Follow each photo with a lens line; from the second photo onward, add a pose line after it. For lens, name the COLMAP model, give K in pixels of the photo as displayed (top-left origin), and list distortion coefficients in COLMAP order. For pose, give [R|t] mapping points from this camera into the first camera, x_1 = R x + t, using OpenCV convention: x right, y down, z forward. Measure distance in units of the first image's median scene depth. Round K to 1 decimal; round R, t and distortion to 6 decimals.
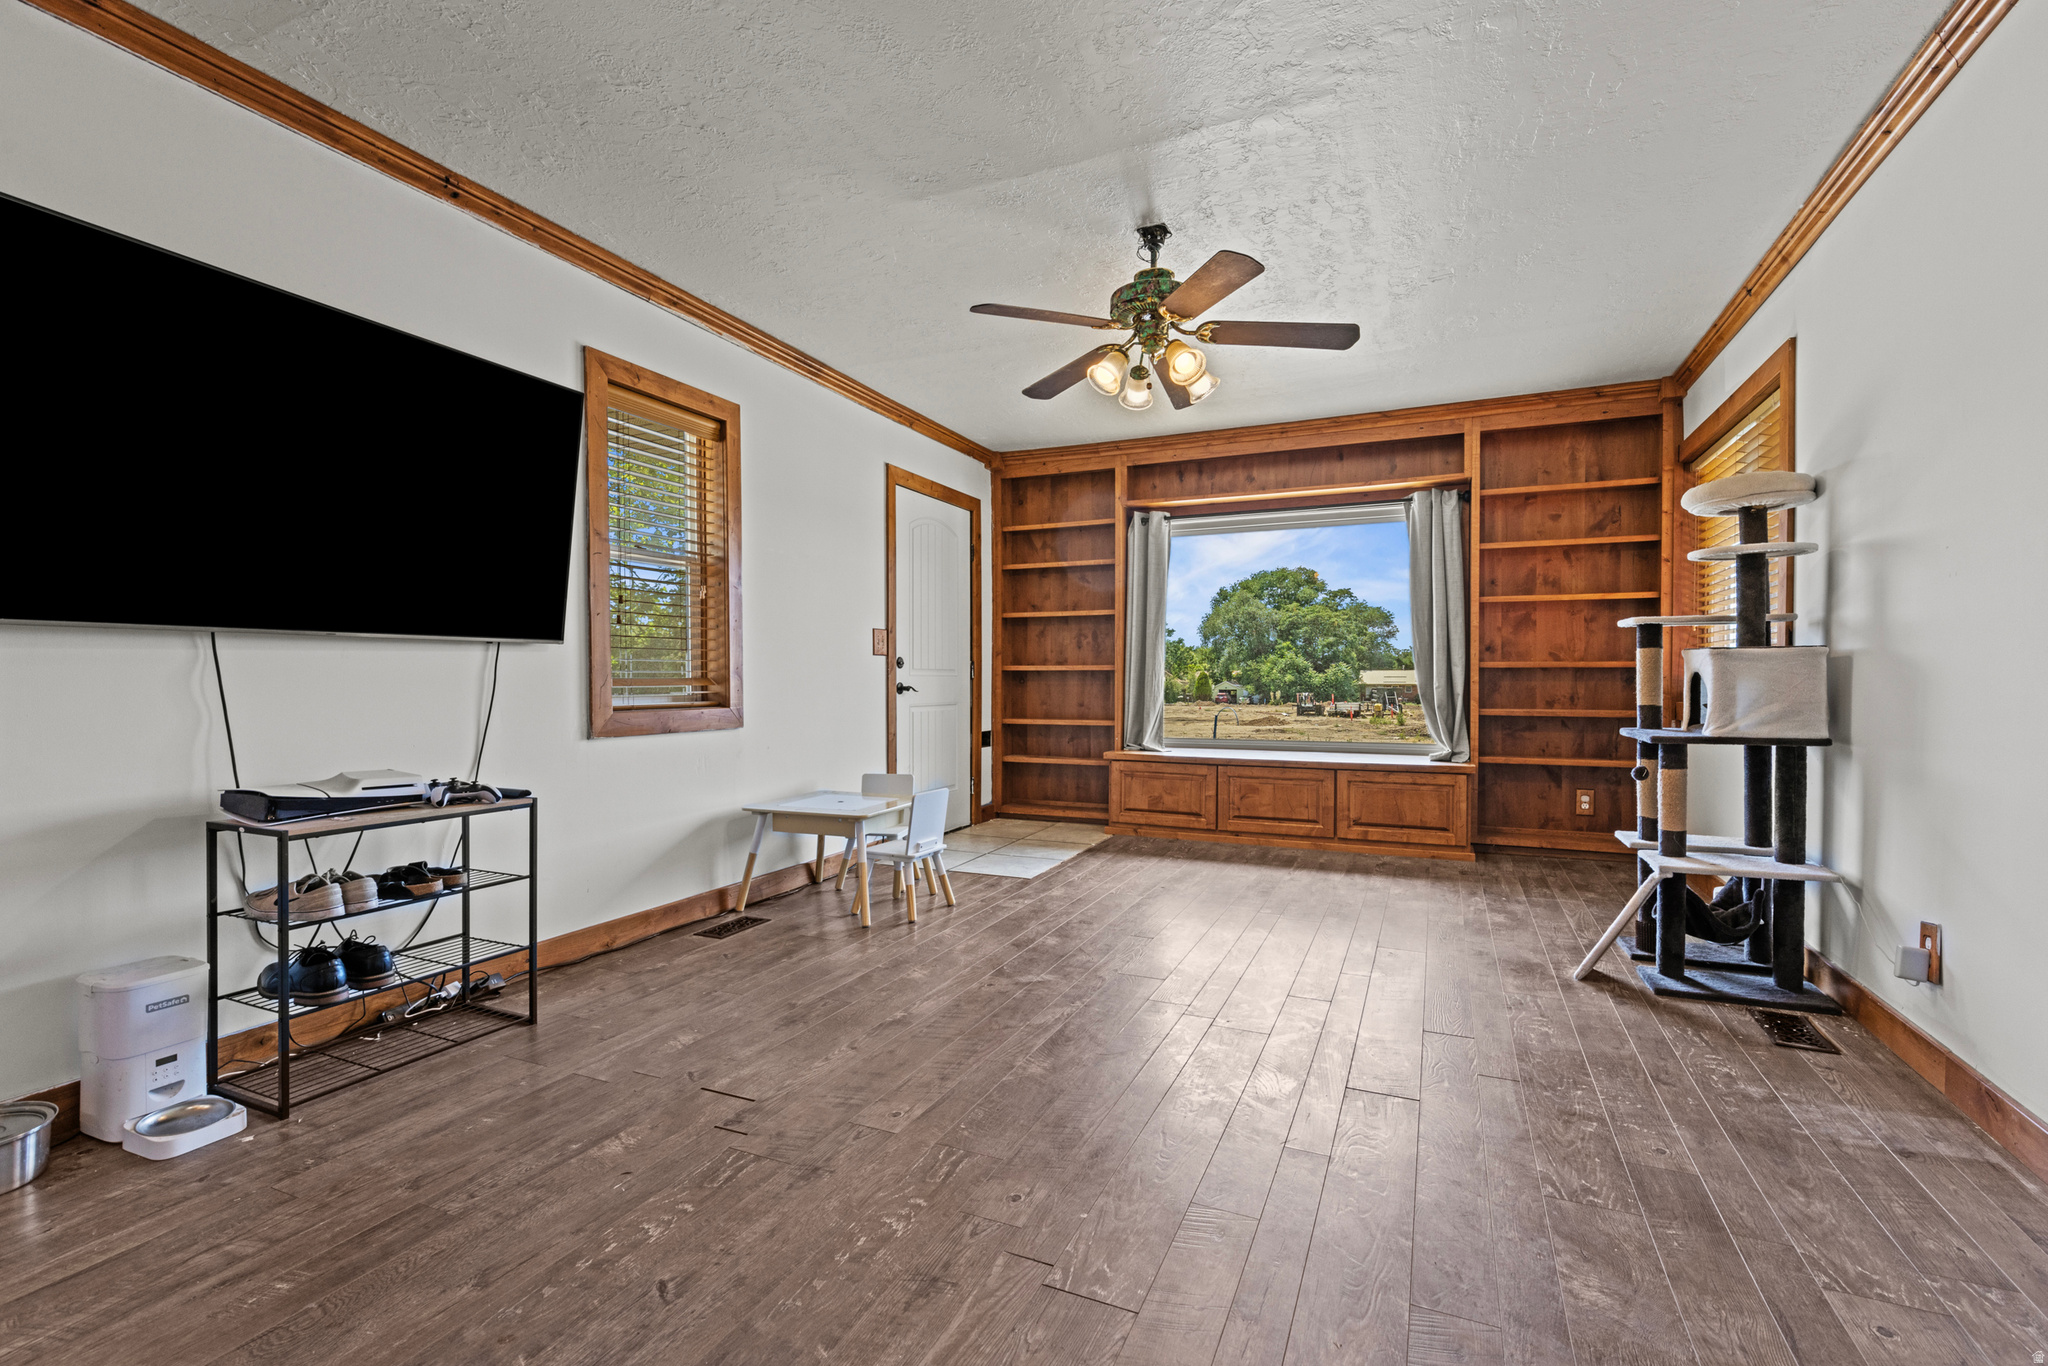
lens RADIAL K [[884.6, 0, 1075.7], [0, 884.6, 692.0], [0, 0, 1]] dist [-0.000125, -0.000008]
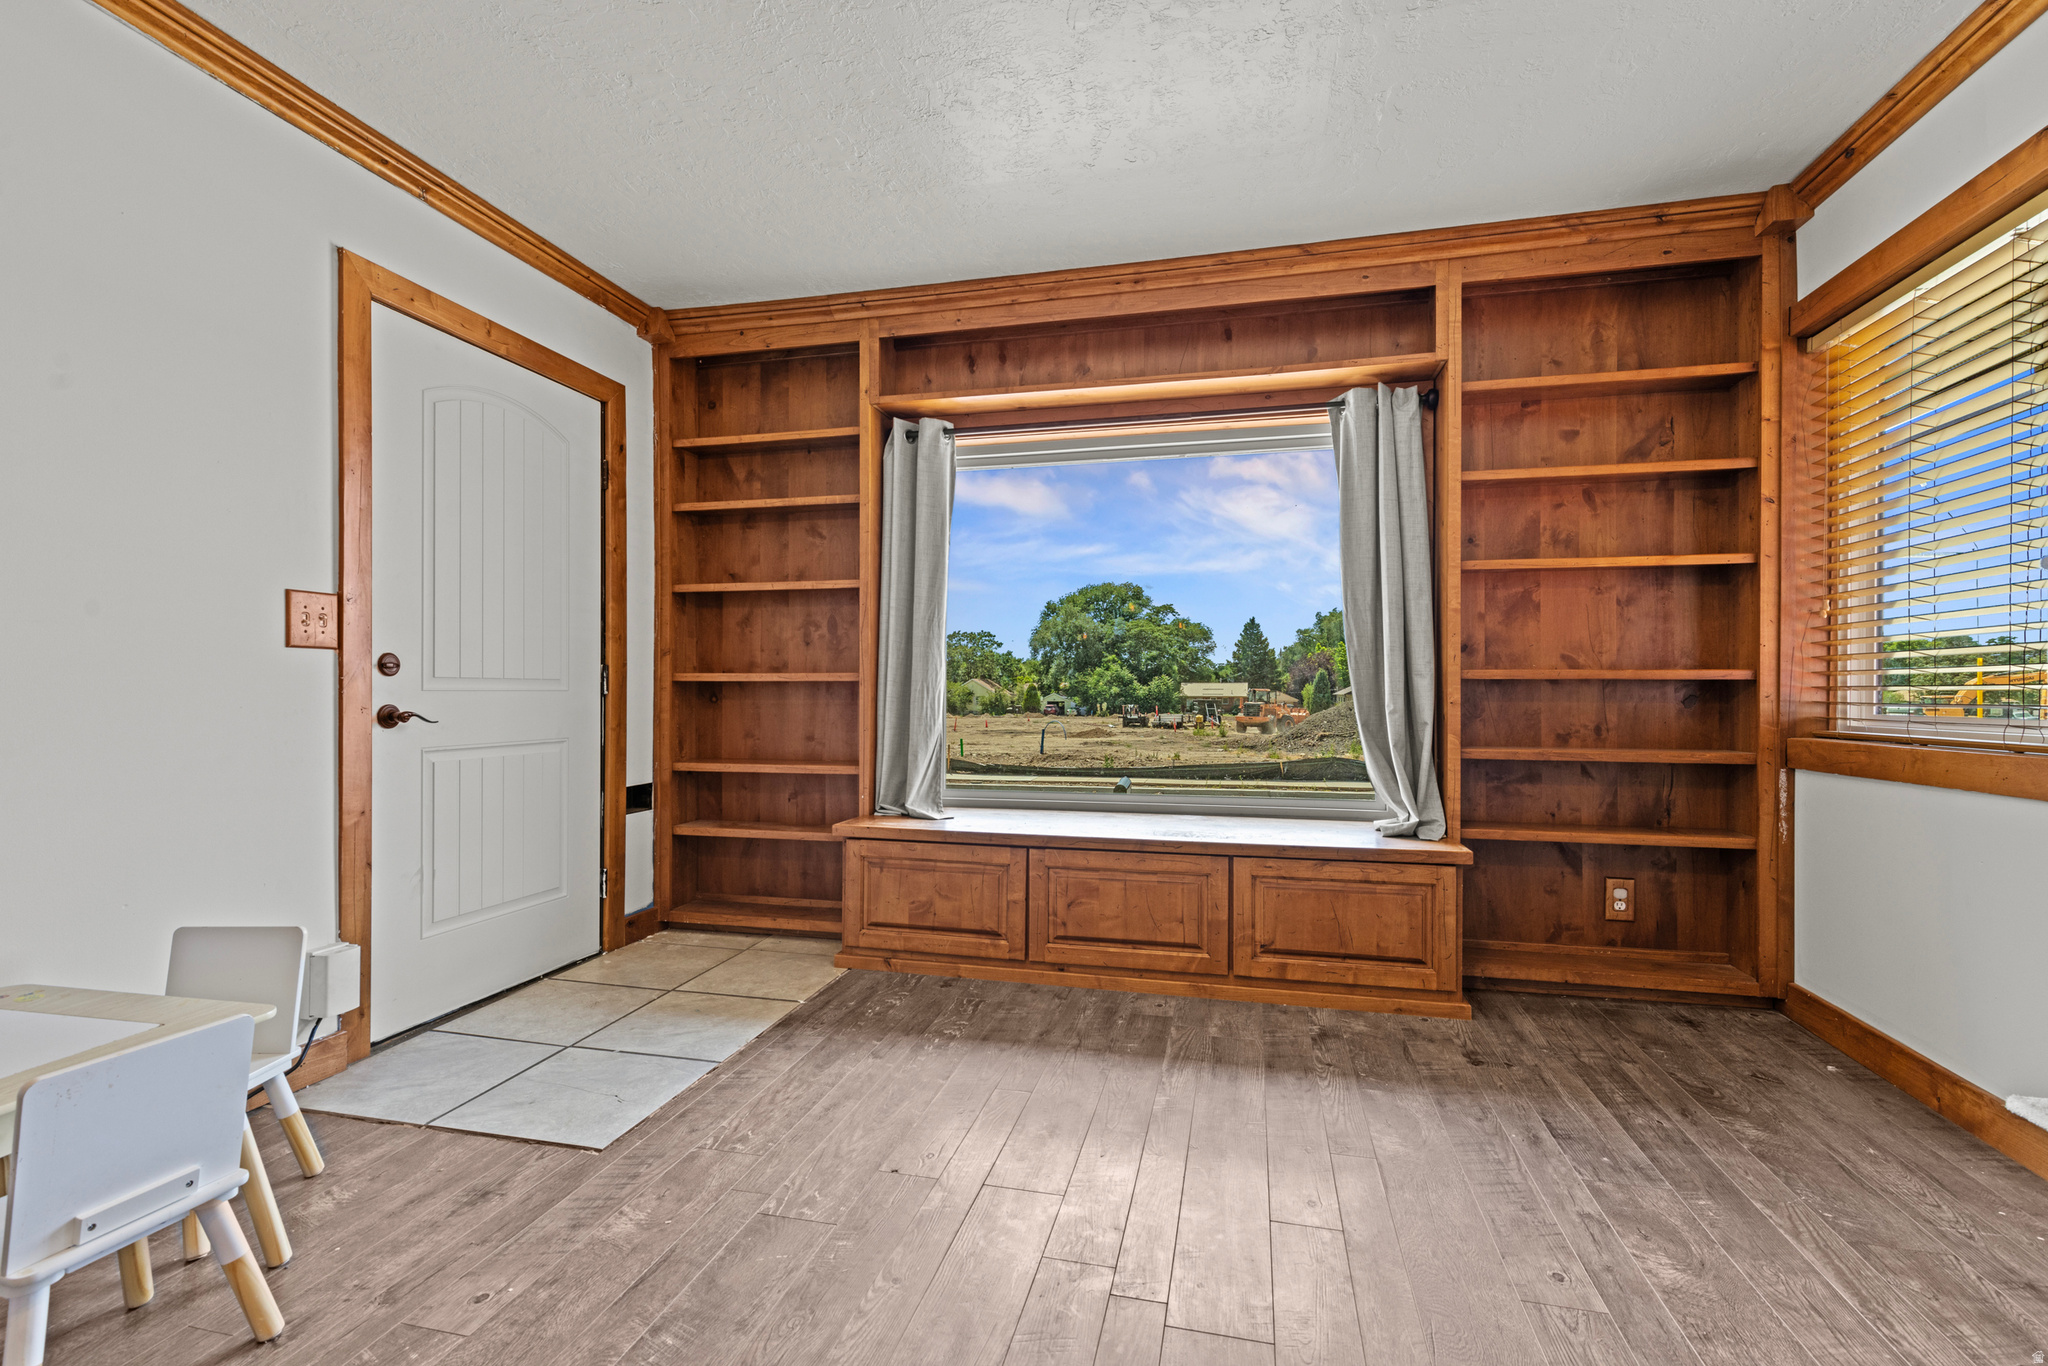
lens RADIAL K [[884.6, 0, 1075.7], [0, 884.6, 692.0], [0, 0, 1]] dist [-0.000125, -0.000008]
pose [[0.981506, 0.001397, 0.191424, 0.079218], [0.001169, 0.999911, -0.013290, -0.010245], [-0.191426, 0.013268, 0.981417, 0.421773]]
